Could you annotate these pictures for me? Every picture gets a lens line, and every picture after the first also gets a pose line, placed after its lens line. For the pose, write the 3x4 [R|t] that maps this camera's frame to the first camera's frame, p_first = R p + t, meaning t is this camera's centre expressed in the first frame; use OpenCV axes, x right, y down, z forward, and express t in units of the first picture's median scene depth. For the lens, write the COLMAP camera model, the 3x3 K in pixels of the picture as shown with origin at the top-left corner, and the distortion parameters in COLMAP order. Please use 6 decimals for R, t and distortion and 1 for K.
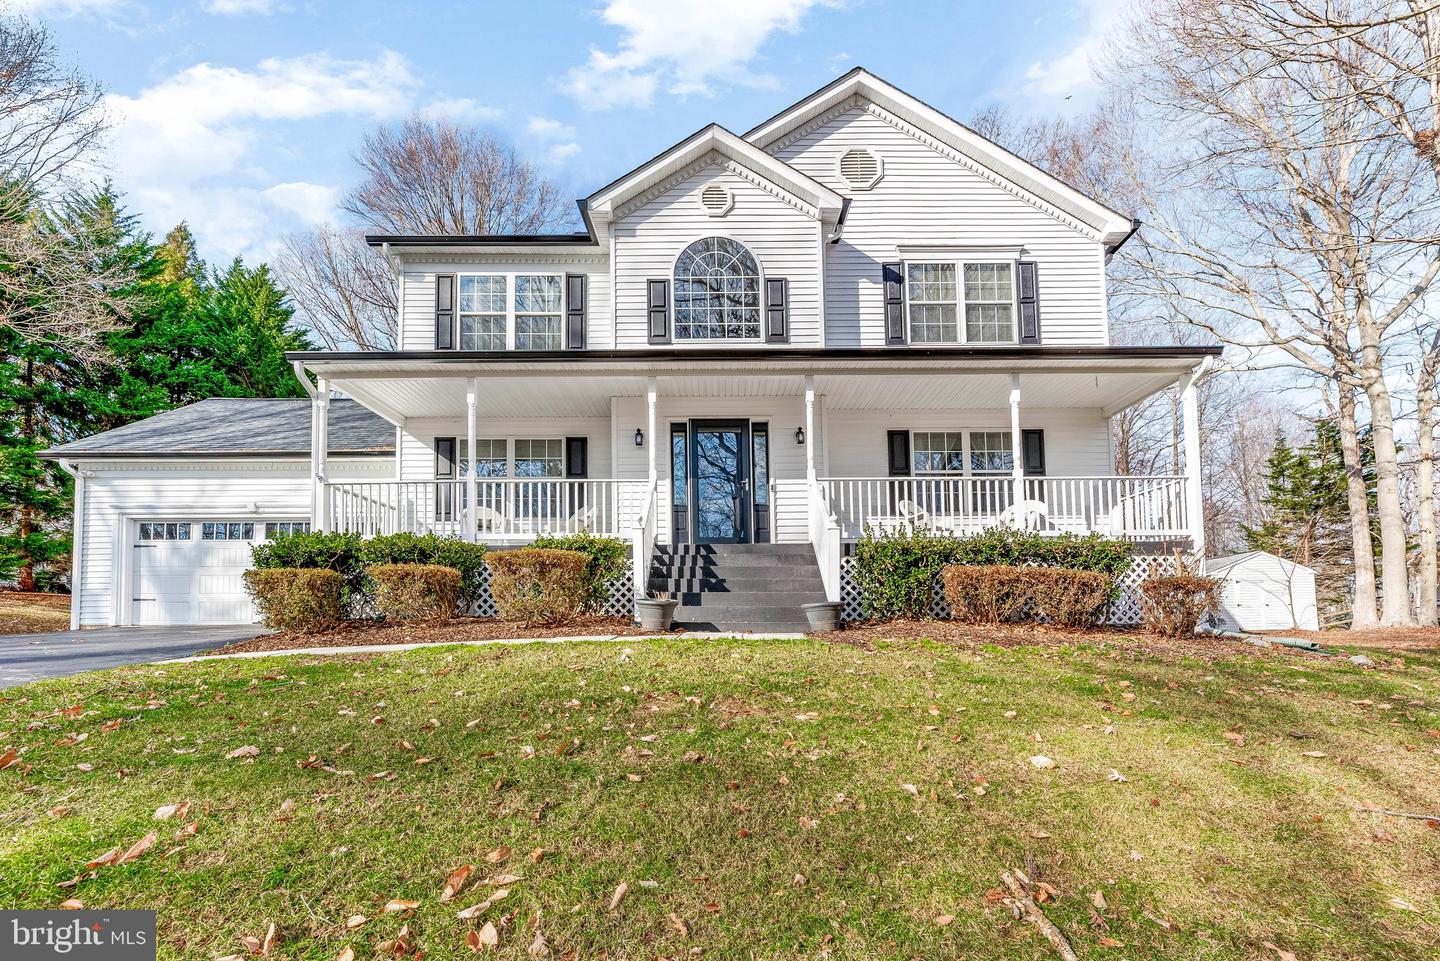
lens RADIAL K [[562.3, 0, 717.2], [0, 562.3, 557.9], [0, 0, 1]] dist [-0.000648, -0.000057]
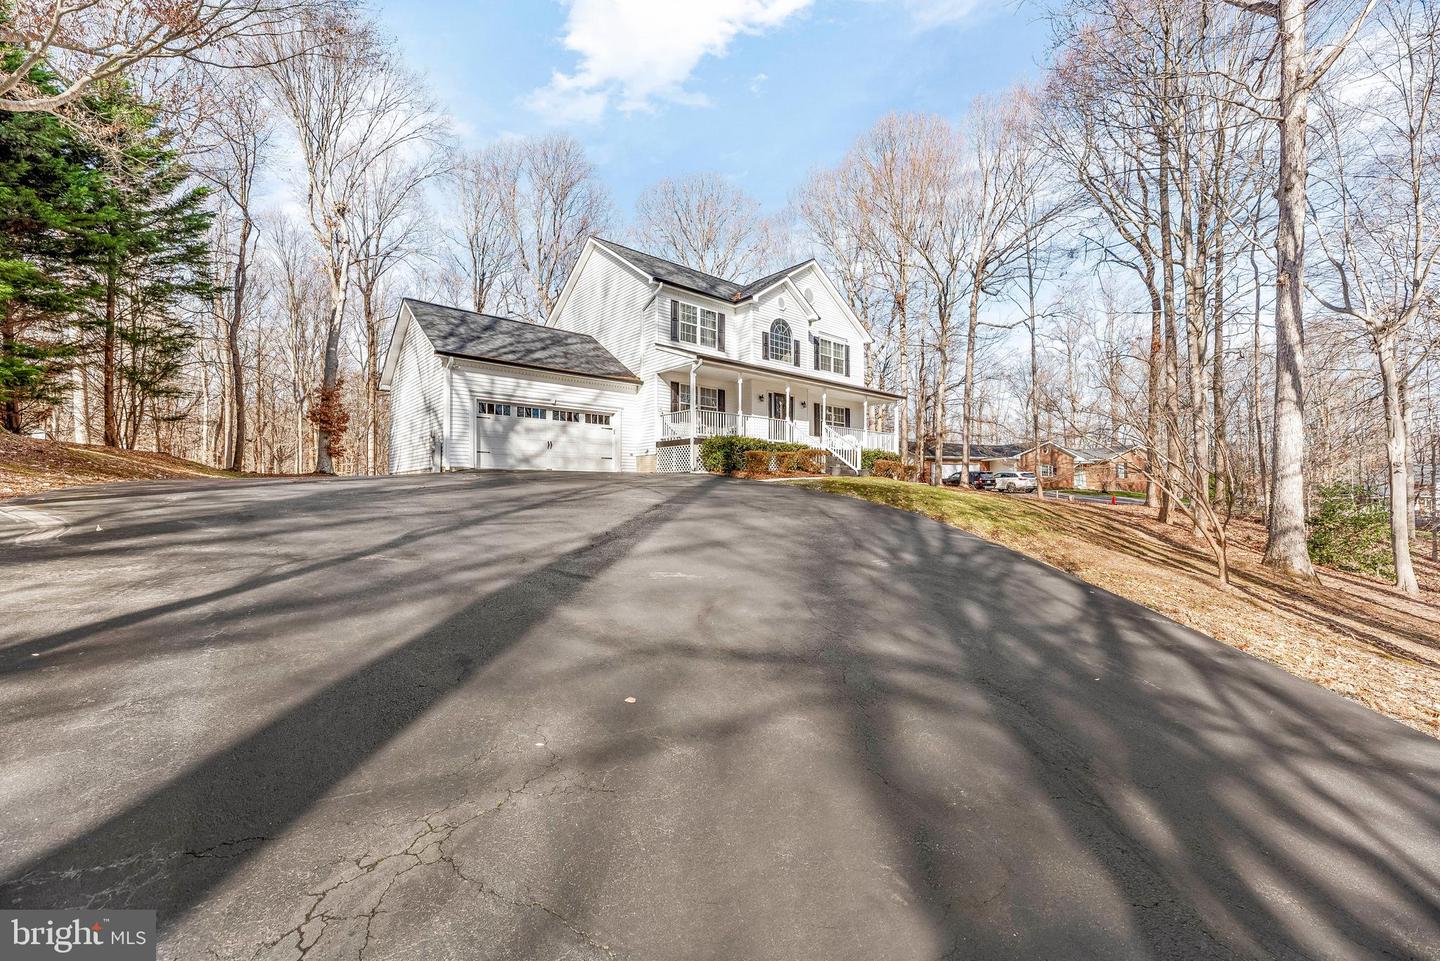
lens RADIAL K [[555.3, 0, 717.6], [0, 555.3, 463.2], [0, 0, 1]] dist [-0.001029, -0.000056]
pose [[0.758578, 0.045025, 0.650024, -1.524995], [-0.061206, 0.998123, 0.002291, 0.063332], [-0.648701, -0.041523, 0.759910, -0.601467]]
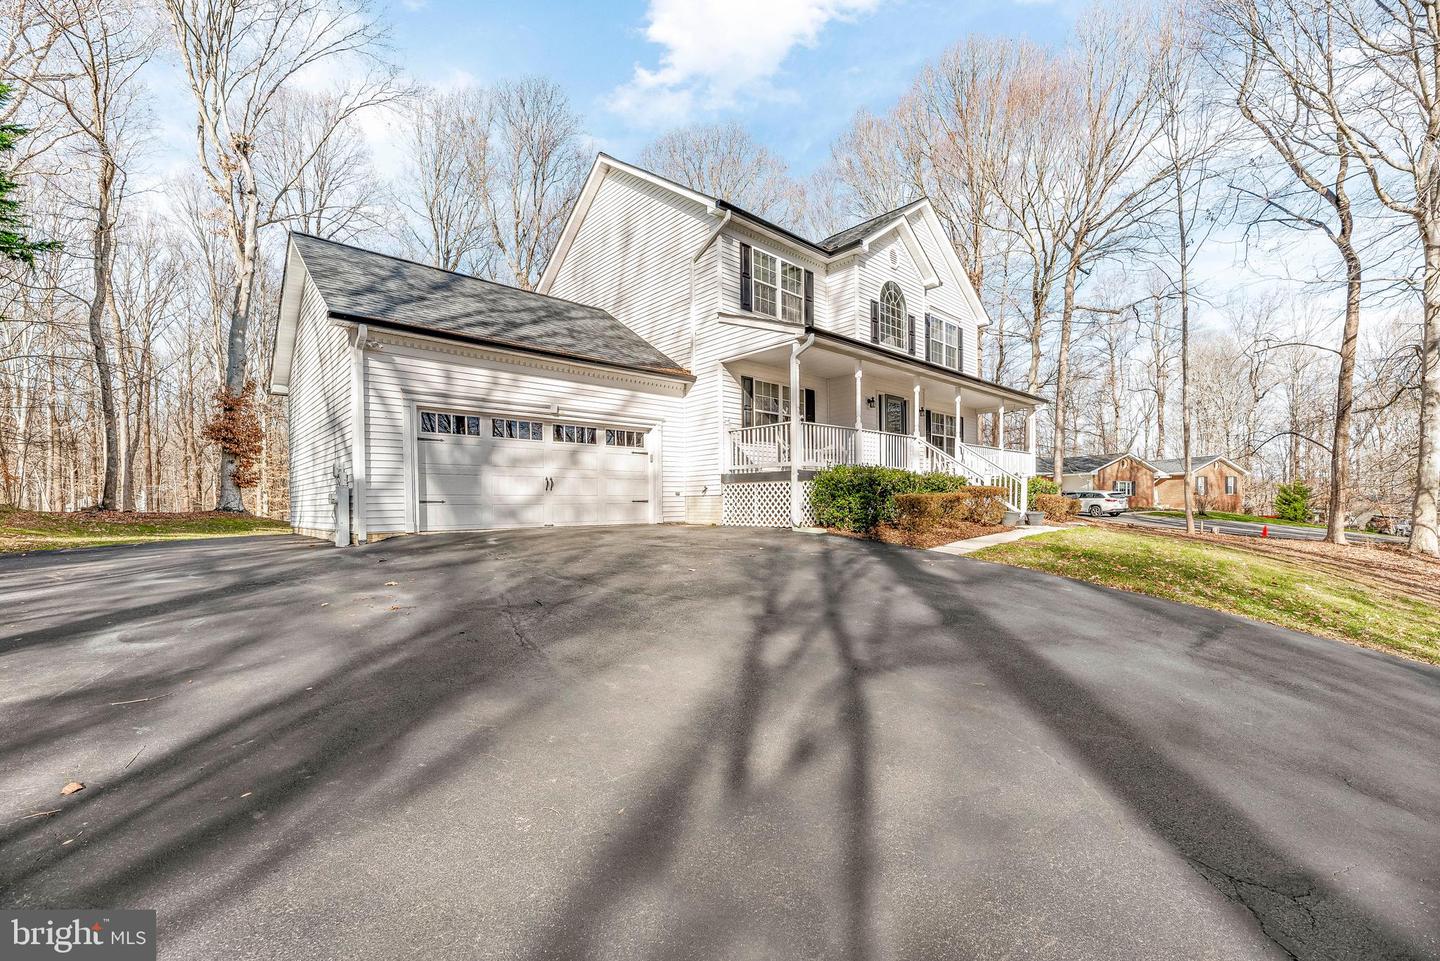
lens RADIAL K [[577.0, 0, 715.8], [0, 577.0, 491.0], [0, 0, 1]] dist [-0.000784, -0.000004]
pose [[0.746723, 0.018165, 0.664887, -1.280932], [-0.052234, 0.998141, 0.031393, 0.007624], [-0.663081, -0.058171, 0.746284, 0.047839]]
